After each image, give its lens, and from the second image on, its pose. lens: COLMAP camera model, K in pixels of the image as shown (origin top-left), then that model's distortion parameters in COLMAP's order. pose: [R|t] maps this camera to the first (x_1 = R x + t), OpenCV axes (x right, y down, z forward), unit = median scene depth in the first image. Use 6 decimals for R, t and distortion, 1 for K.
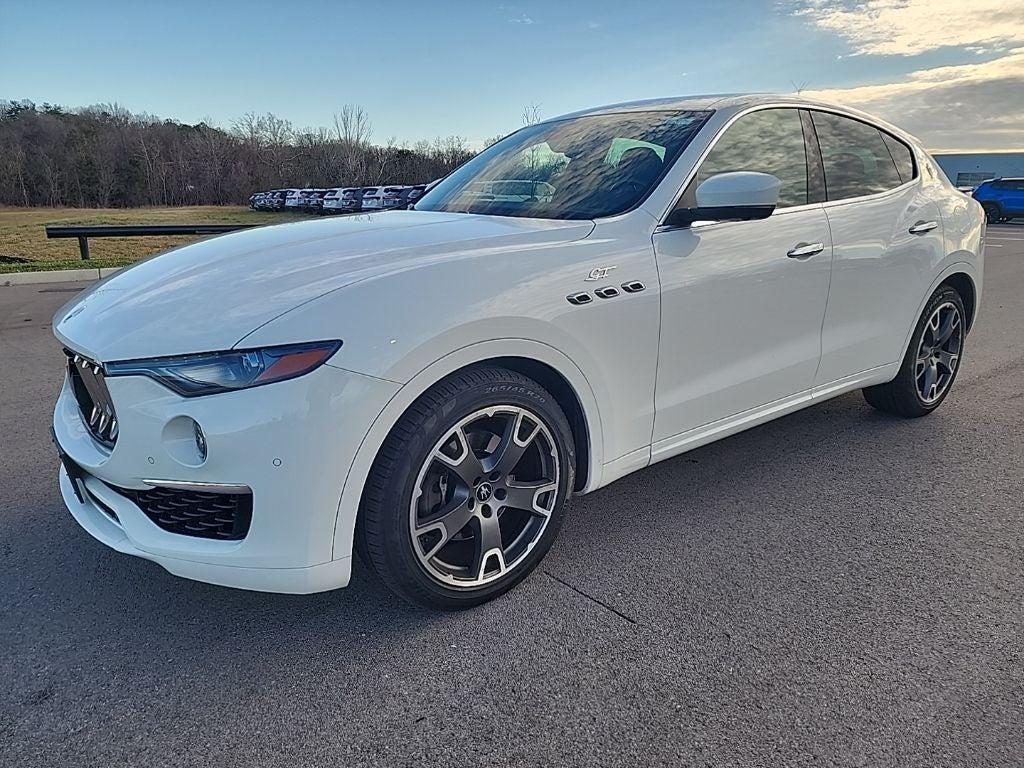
lens RADIAL K [[698.6, 0, 503.7], [0, 698.6, 380.7], [0, 0, 1]] dist [0.075090, -0.062892]
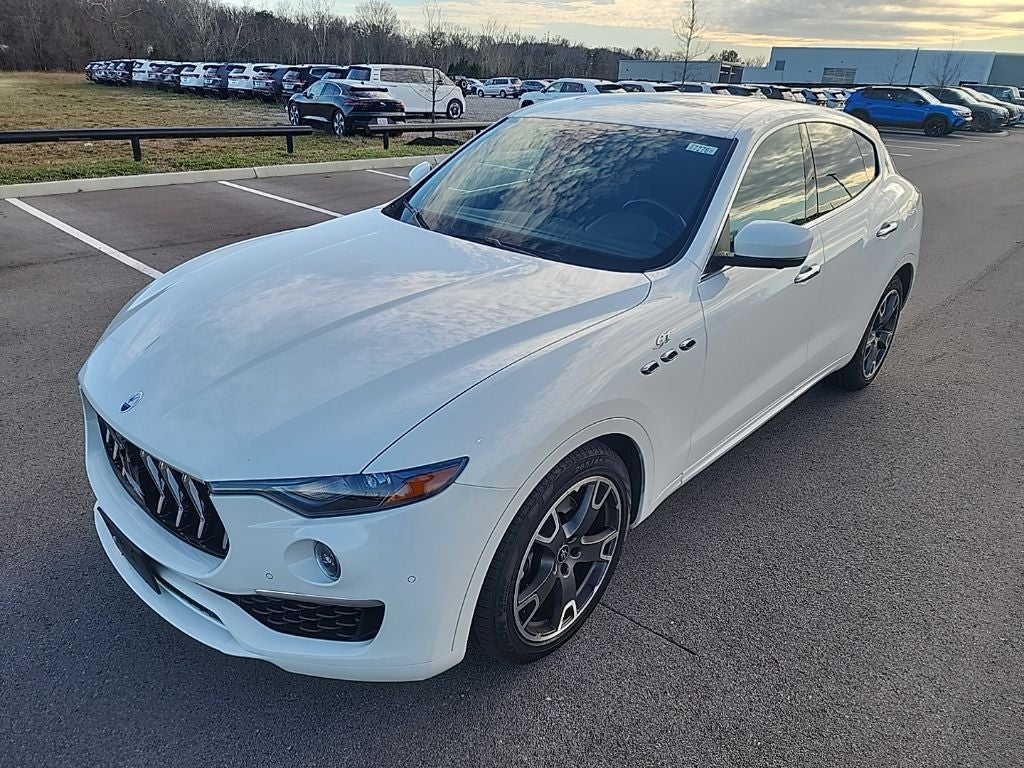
lens RADIAL K [[696.2, 0, 506.5], [0, 696.2, 382.0], [0, 0, 1]] dist [0.081879, -0.067806]
pose [[0.984782, -0.039187, 0.169317, -0.246954], [0.011365, 0.986682, 0.162261, -0.237186], [-0.173420, -0.157867, 0.972113, 0.017491]]
